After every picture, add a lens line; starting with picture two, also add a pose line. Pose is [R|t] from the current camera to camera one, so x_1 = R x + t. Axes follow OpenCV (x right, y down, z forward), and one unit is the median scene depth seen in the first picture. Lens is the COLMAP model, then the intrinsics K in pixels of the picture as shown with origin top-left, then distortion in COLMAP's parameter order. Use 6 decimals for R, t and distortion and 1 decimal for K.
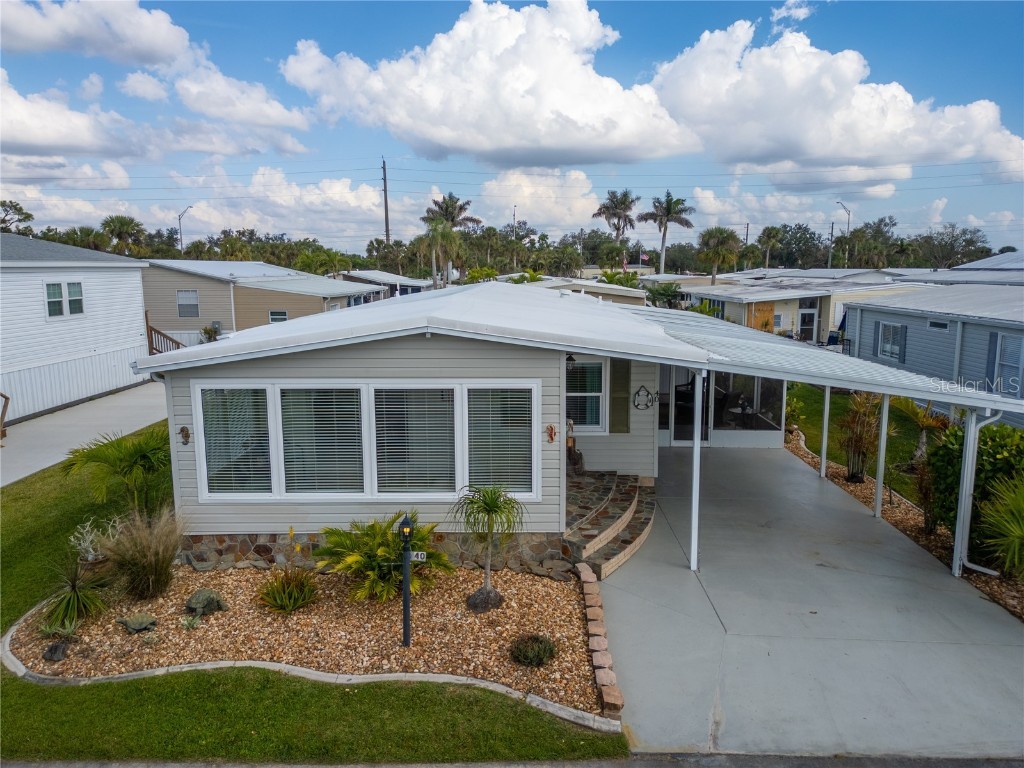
lens RADIAL K [[723.7, 0, 515.9], [0, 723.7, 380.8], [0, 0, 1]] dist [0.072480, -0.064151]
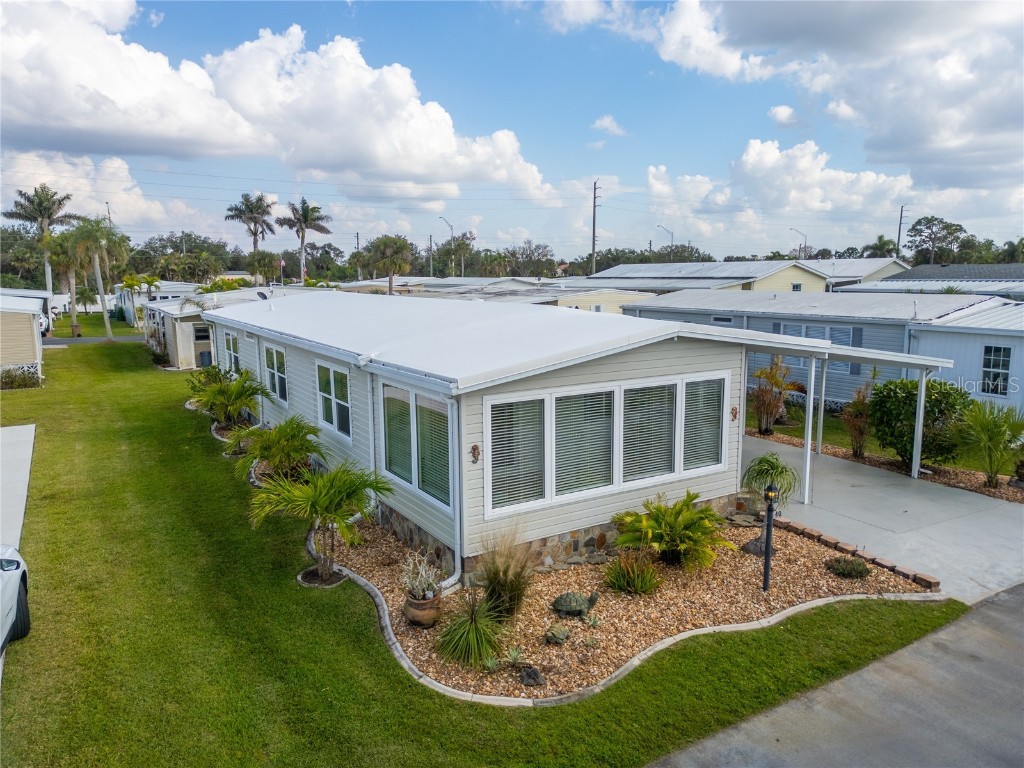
lens RADIAL K [[723.7, 0, 515.9], [0, 723.7, 380.8], [0, 0, 1]] dist [0.072480, -0.064151]
pose [[0.838958, -0.081030, 0.538129, -0.721575], [0.086014, 0.996167, 0.015902, -0.026439], [-0.537355, 0.032946, 0.842712, 0.115523]]
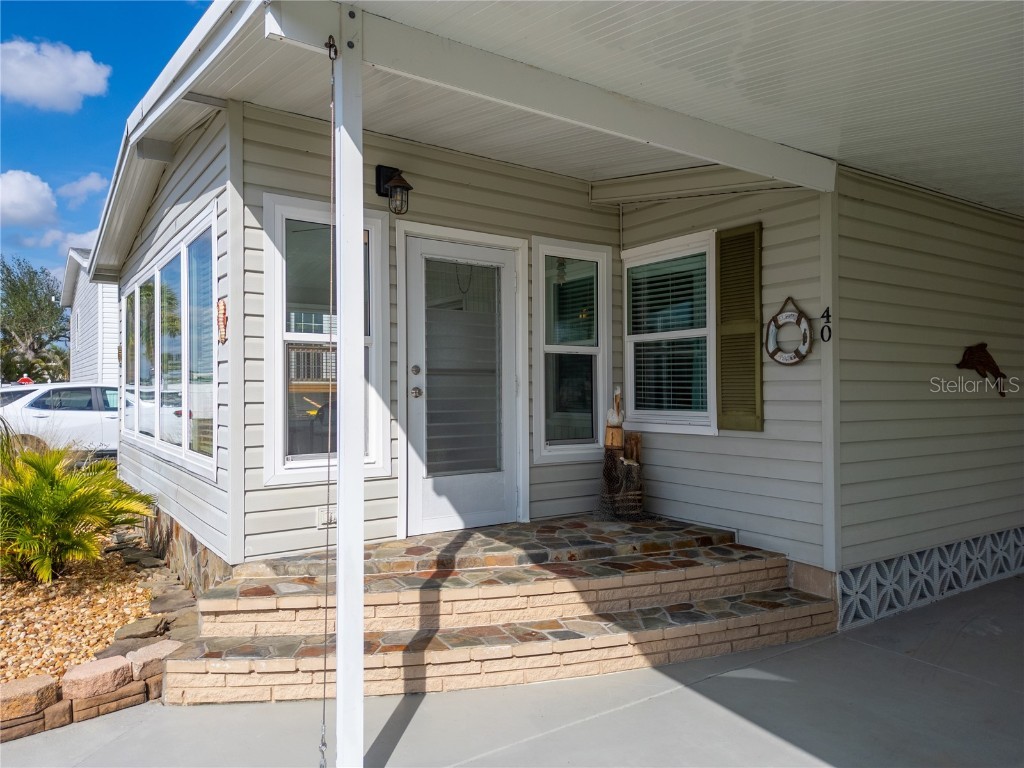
lens RADIAL K [[723.7, 0, 515.9], [0, 723.7, 380.8], [0, 0, 1]] dist [0.072480, -0.064151]
pose [[0.577819, -0.008716, -0.816118, 0.390224], [-0.124943, 0.987212, -0.099004, 0.099911], [0.806545, 0.159175, 0.569341, 0.692893]]
